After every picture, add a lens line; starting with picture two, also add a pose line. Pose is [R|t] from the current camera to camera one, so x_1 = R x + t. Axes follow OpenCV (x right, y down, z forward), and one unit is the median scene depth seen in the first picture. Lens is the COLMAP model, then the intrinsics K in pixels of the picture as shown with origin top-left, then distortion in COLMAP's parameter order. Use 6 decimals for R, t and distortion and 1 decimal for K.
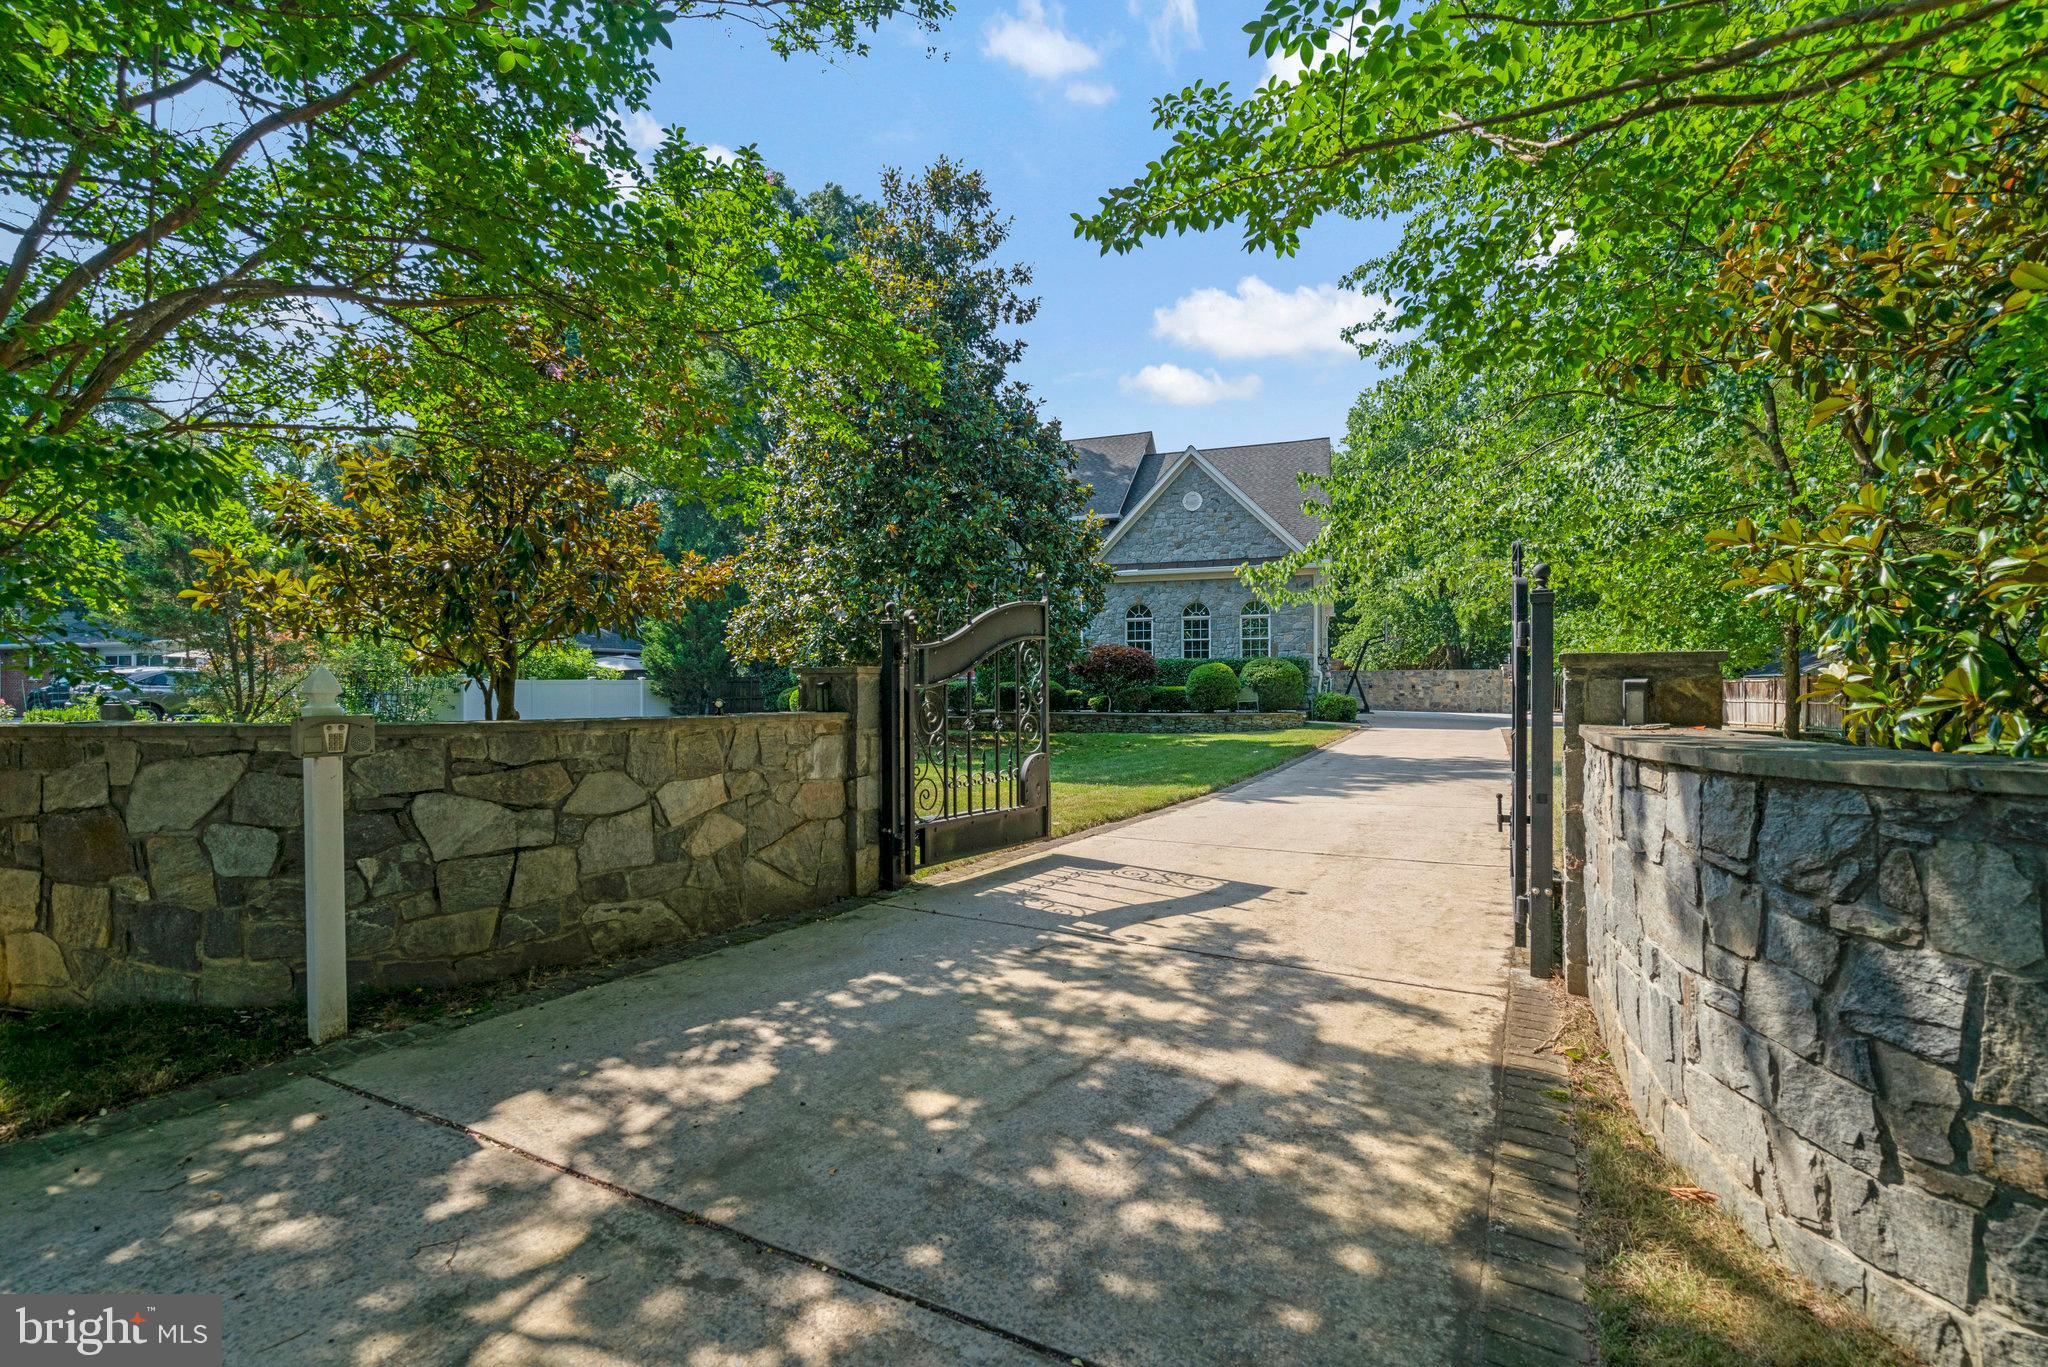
lens RADIAL K [[907.8, 0, 1029.6], [0, 907.8, 680.1], [0, 0, 1]] dist [-0.009680, 0.000353]
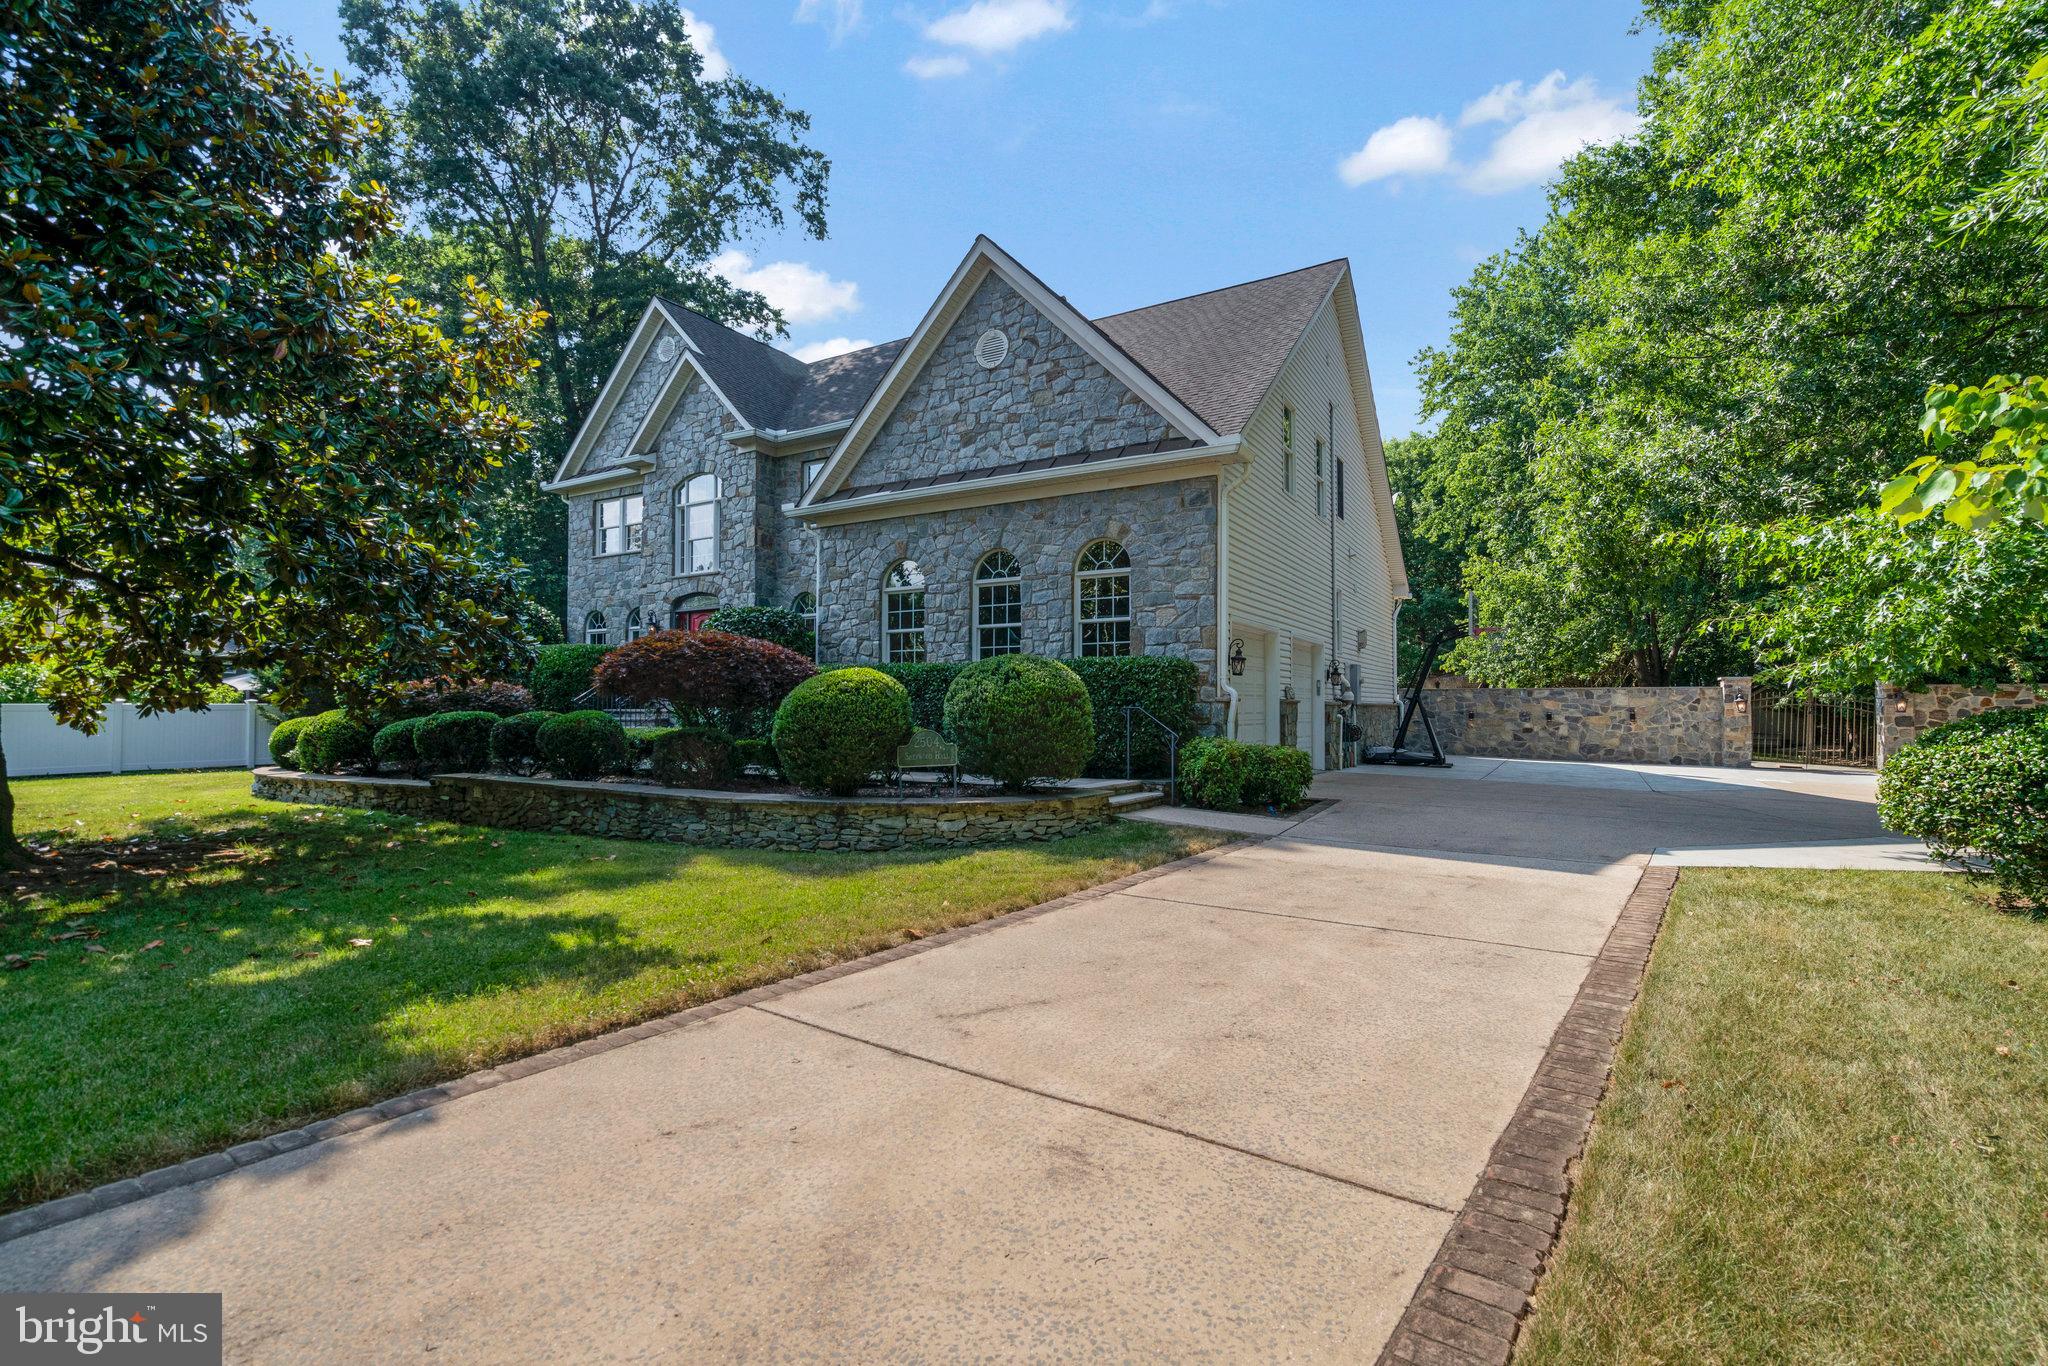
lens RADIAL K [[907.8, 0, 1020.9], [0, 907.8, 688.2], [0, 0, 1]] dist [-0.009680, 0.000353]
pose [[0.978923, 0.000614, -0.204228, 0.301054], [-0.002612, 0.999951, -0.009515, -0.005981], [0.204212, 0.009848, 0.978877, 0.525053]]
